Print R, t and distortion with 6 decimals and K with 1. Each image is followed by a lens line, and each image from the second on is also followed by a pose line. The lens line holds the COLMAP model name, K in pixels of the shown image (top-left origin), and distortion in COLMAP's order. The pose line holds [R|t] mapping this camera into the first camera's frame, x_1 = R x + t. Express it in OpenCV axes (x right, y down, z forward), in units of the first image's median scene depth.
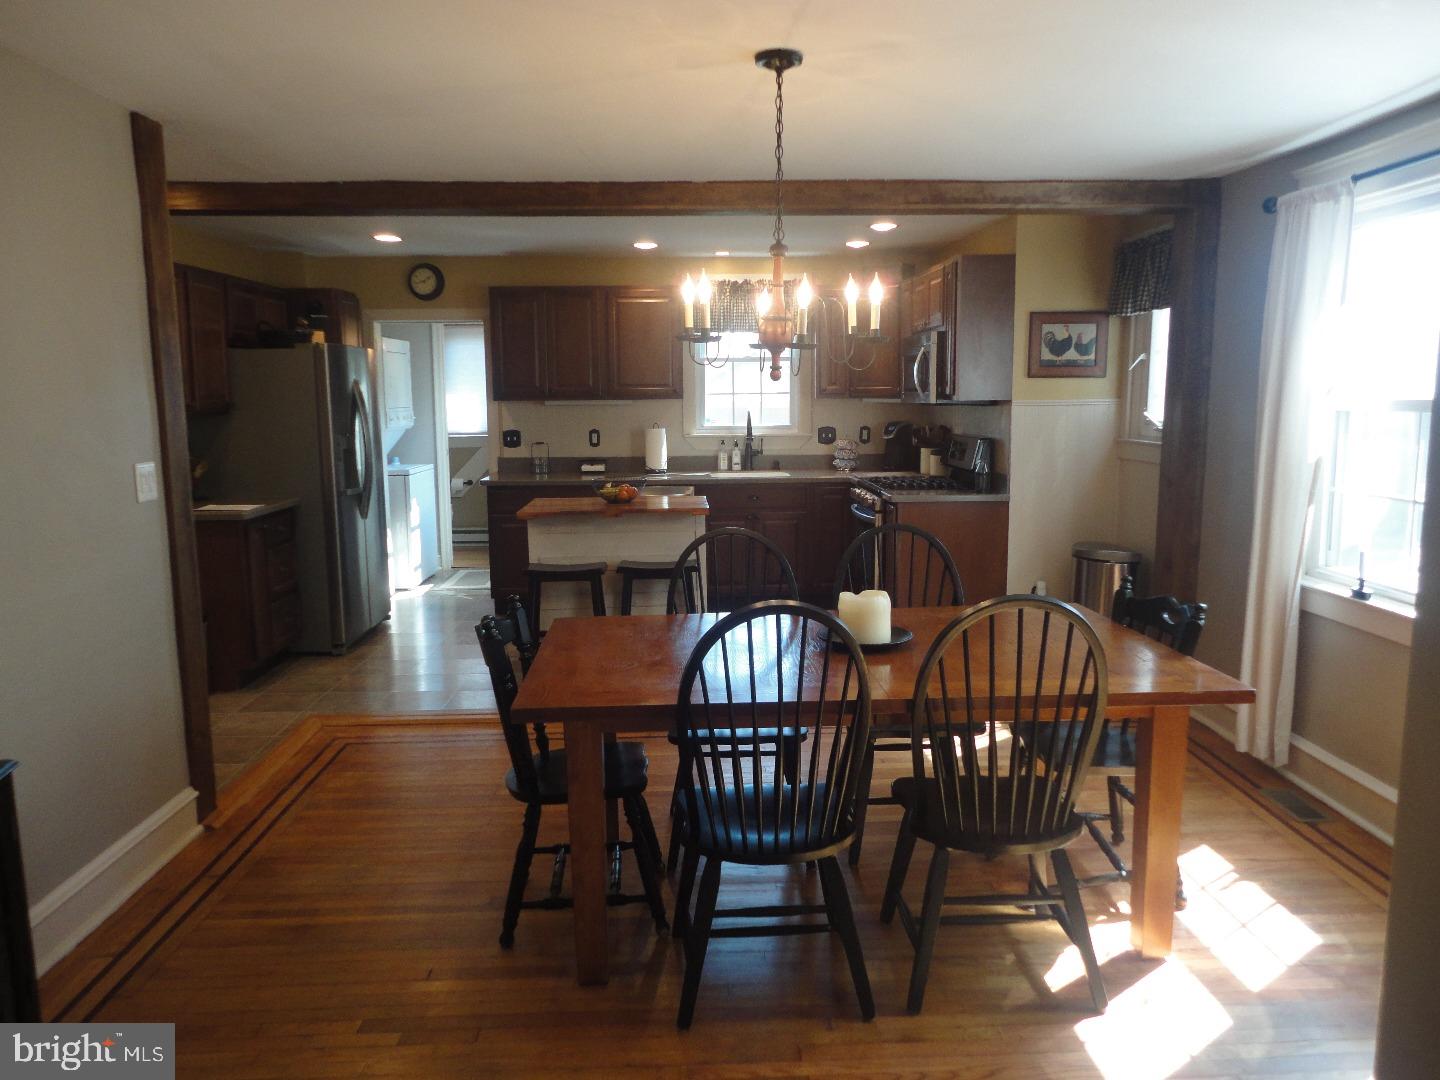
lens RADIAL K [[1052.5, 0, 719.5], [0, 1052.5, 543.7], [0, 0, 1]] dist [-0.008248, 0.010815]
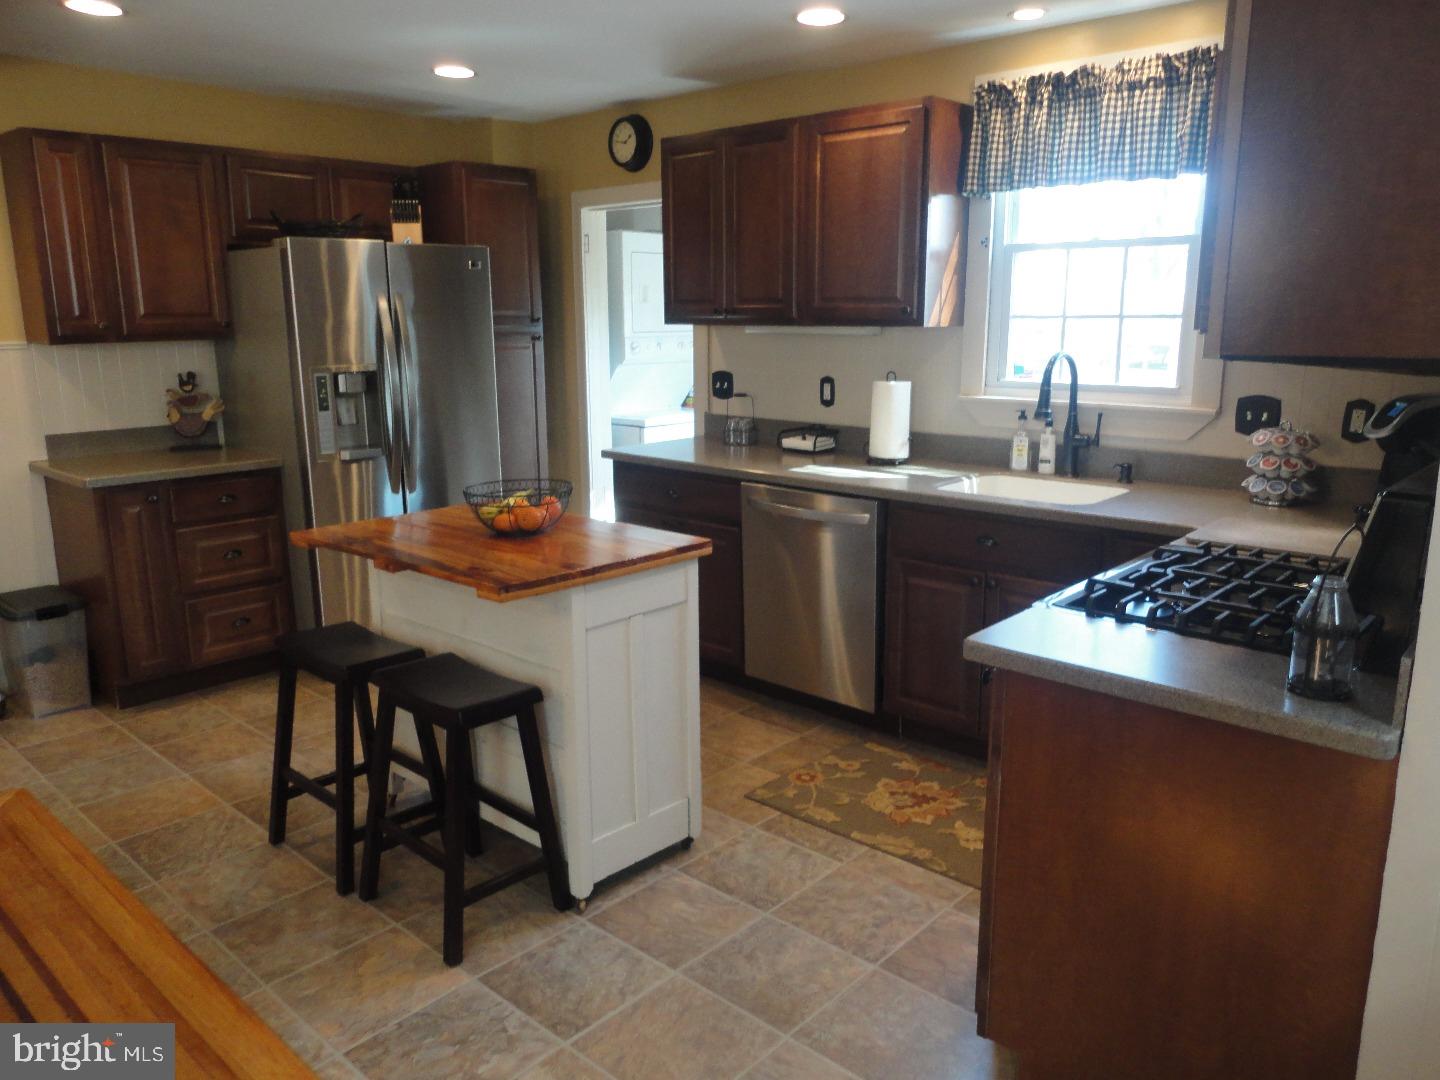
lens RADIAL K [[1052.5, 0, 719.2], [0, 1052.5, 535.2], [0, 0, 1]] dist [-0.008248, 0.010815]
pose [[0.711676, 0.152069, -0.685852, 0.250702], [-0.102824, 0.988324, 0.112439, -0.081210], [0.694942, -0.009498, 0.719003, 0.540486]]
